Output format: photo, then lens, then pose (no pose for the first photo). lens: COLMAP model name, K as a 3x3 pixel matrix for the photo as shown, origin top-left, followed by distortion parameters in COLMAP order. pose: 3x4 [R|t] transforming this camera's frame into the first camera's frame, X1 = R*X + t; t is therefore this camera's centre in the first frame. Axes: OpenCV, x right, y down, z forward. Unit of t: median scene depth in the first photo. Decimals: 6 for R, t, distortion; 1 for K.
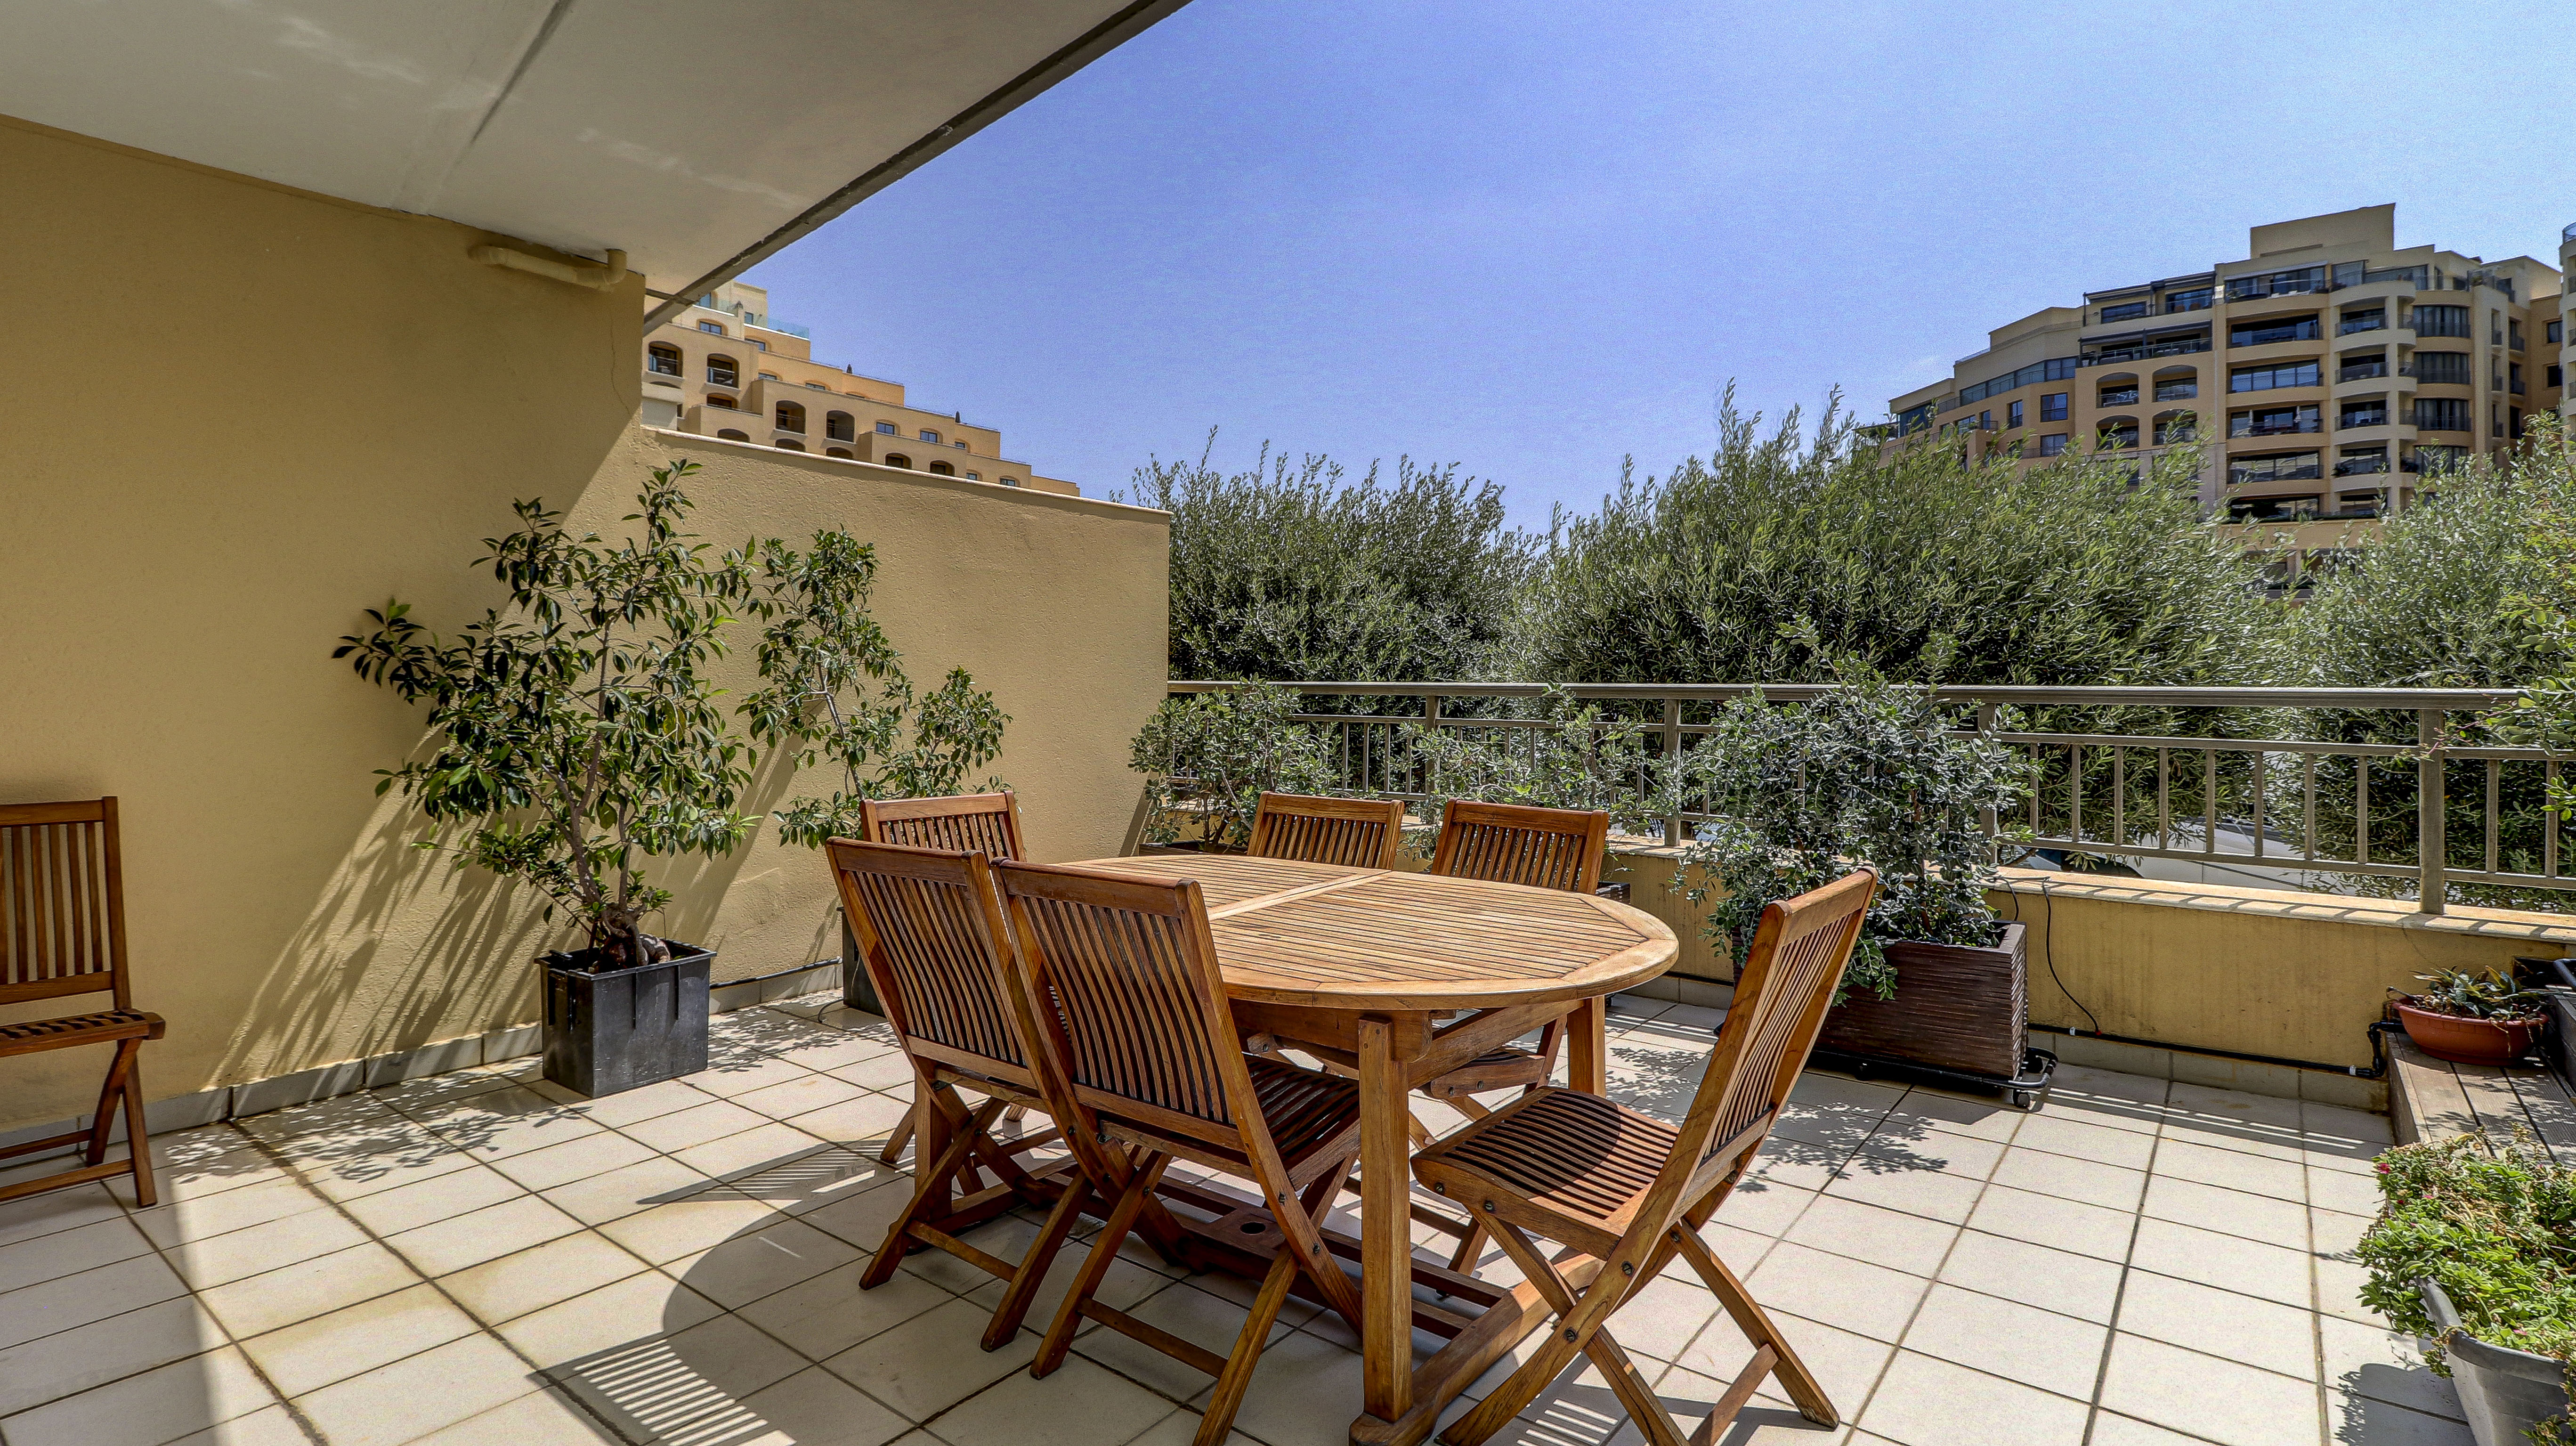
lens RADIAL K [[1216.0, 0, 1285.2], [0, 1216.0, 686.0], [0, 0, 1]] dist [0.003940, -0.014718]
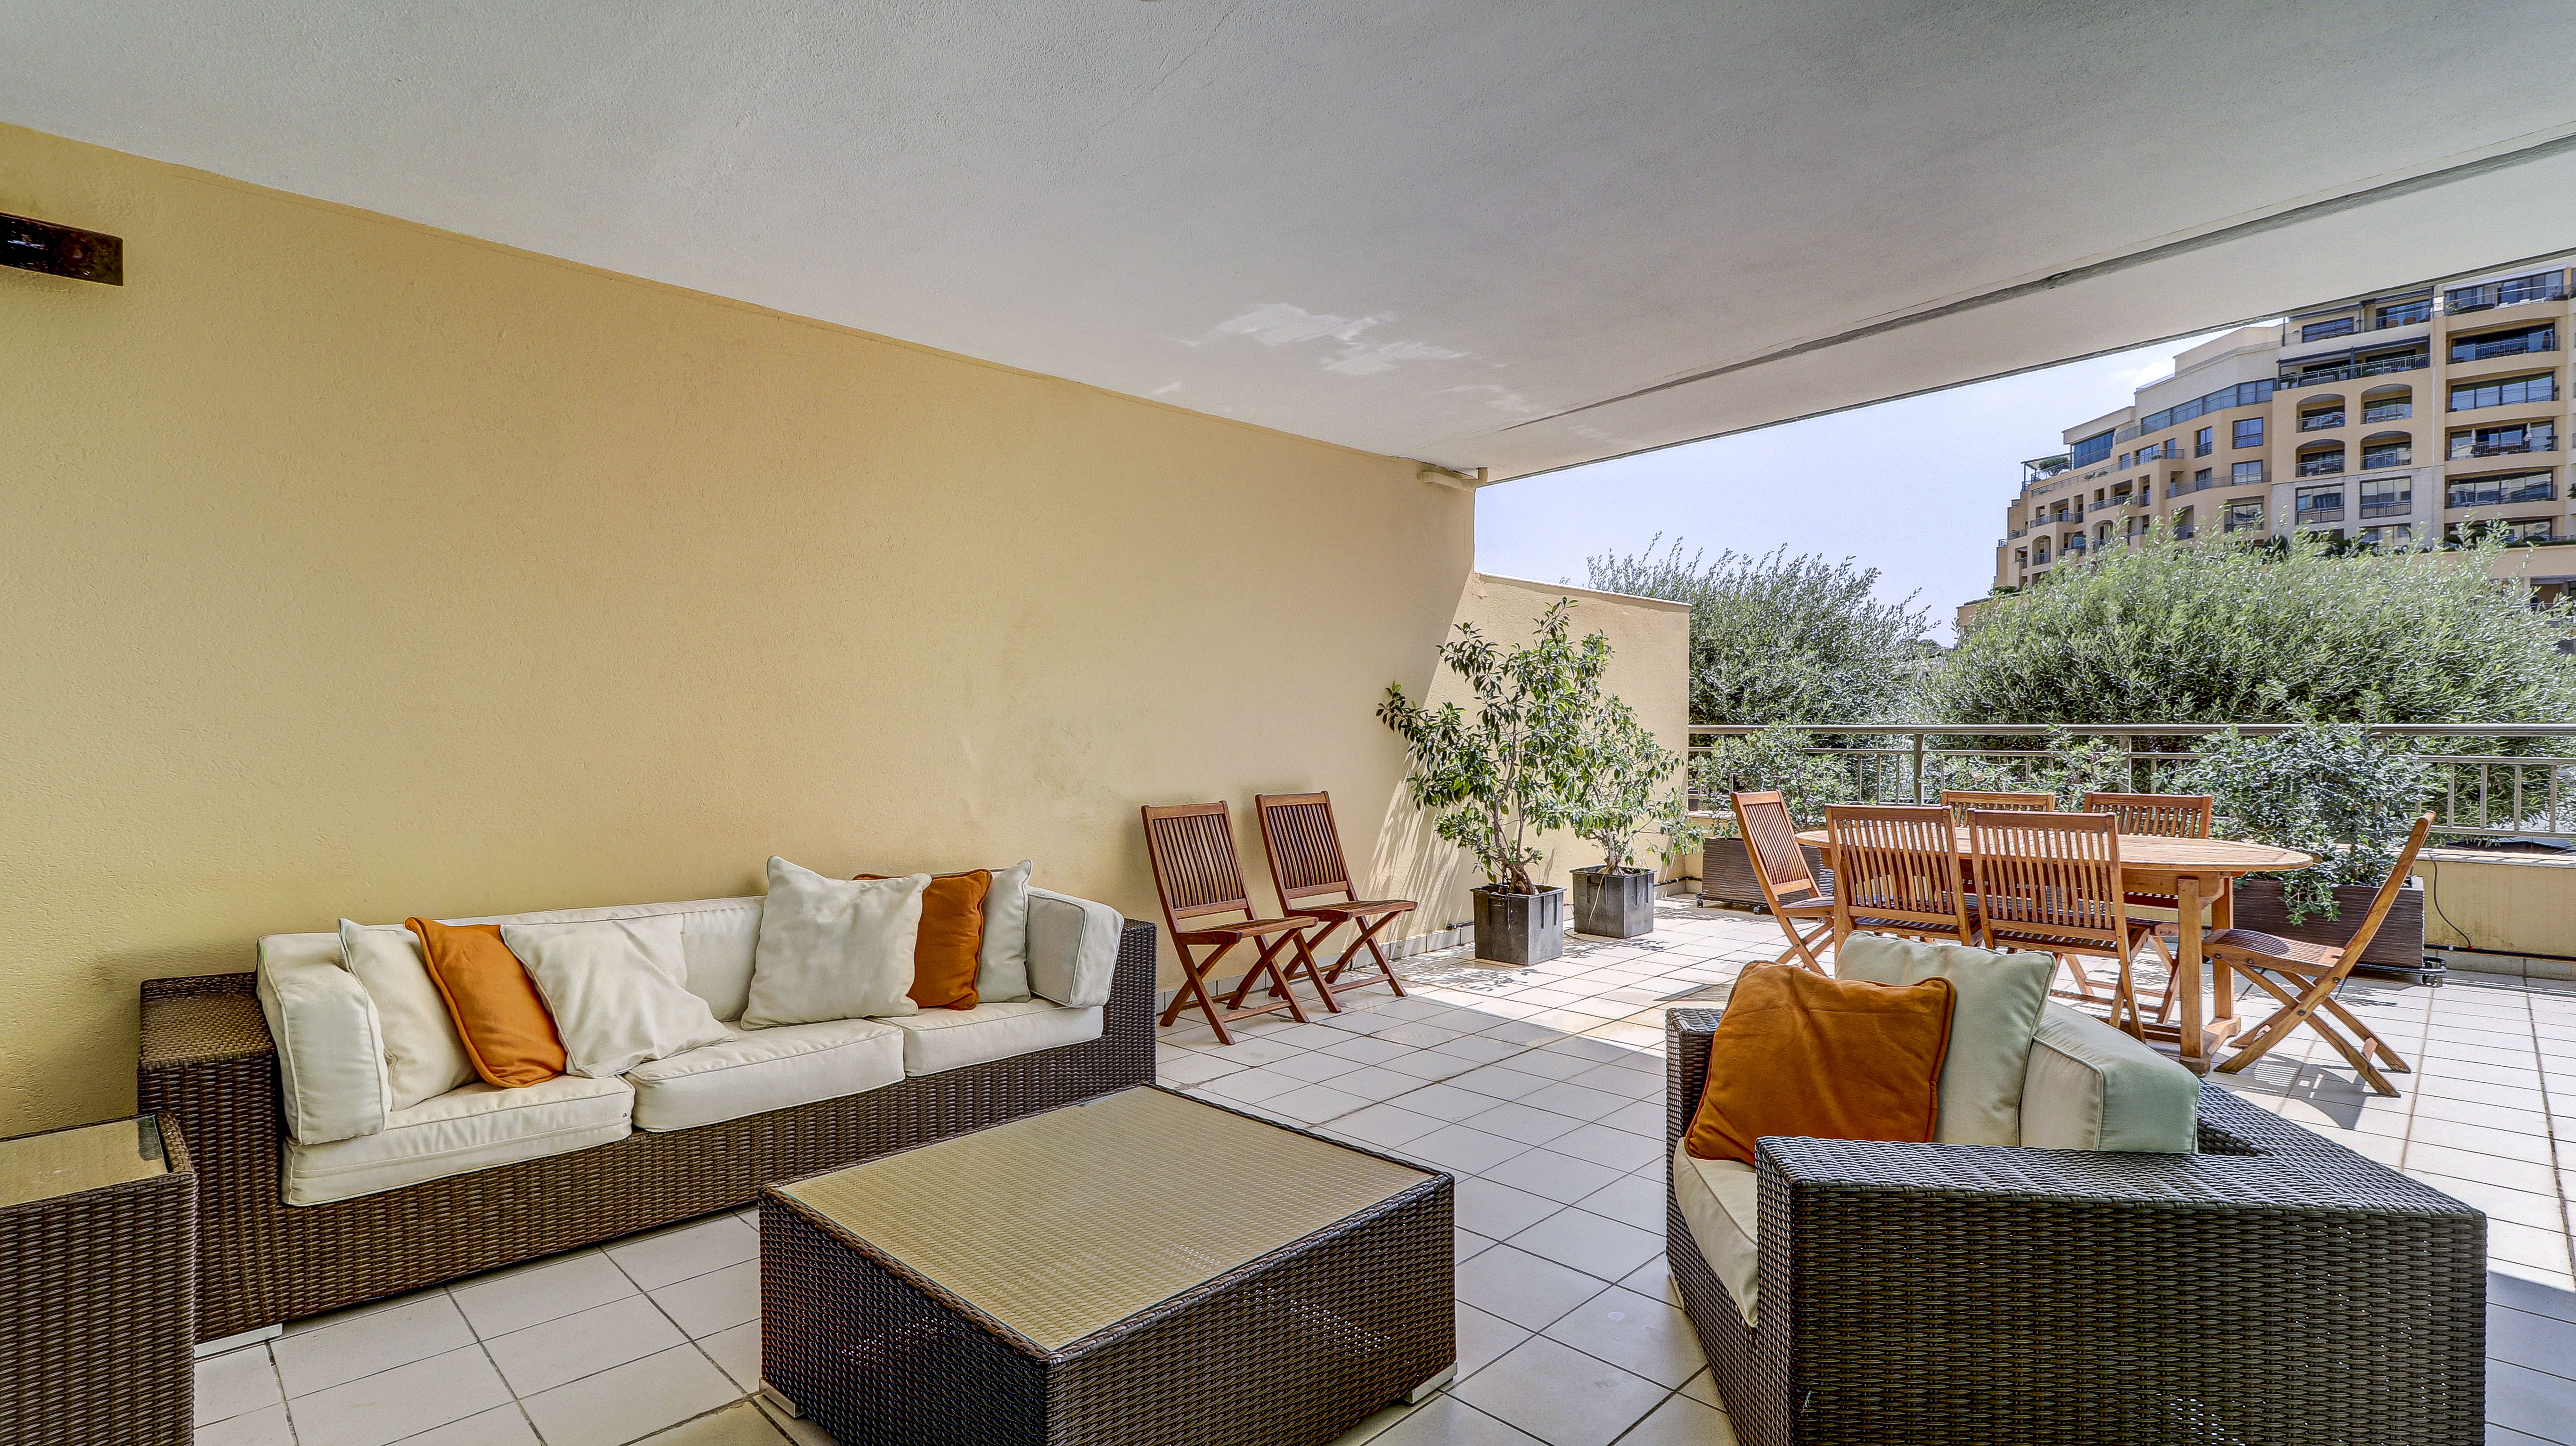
lens RADIAL K [[1191.5, 0, 1259.1], [0, 1191.5, 764.8], [0, 0, 1]] dist [0.000155, -0.007786]
pose [[0.992797, -0.004654, -0.119717, -0.469827], [0.008054, 0.999577, 0.027933, -0.001134], [0.119536, -0.028696, 0.992415, -0.464033]]
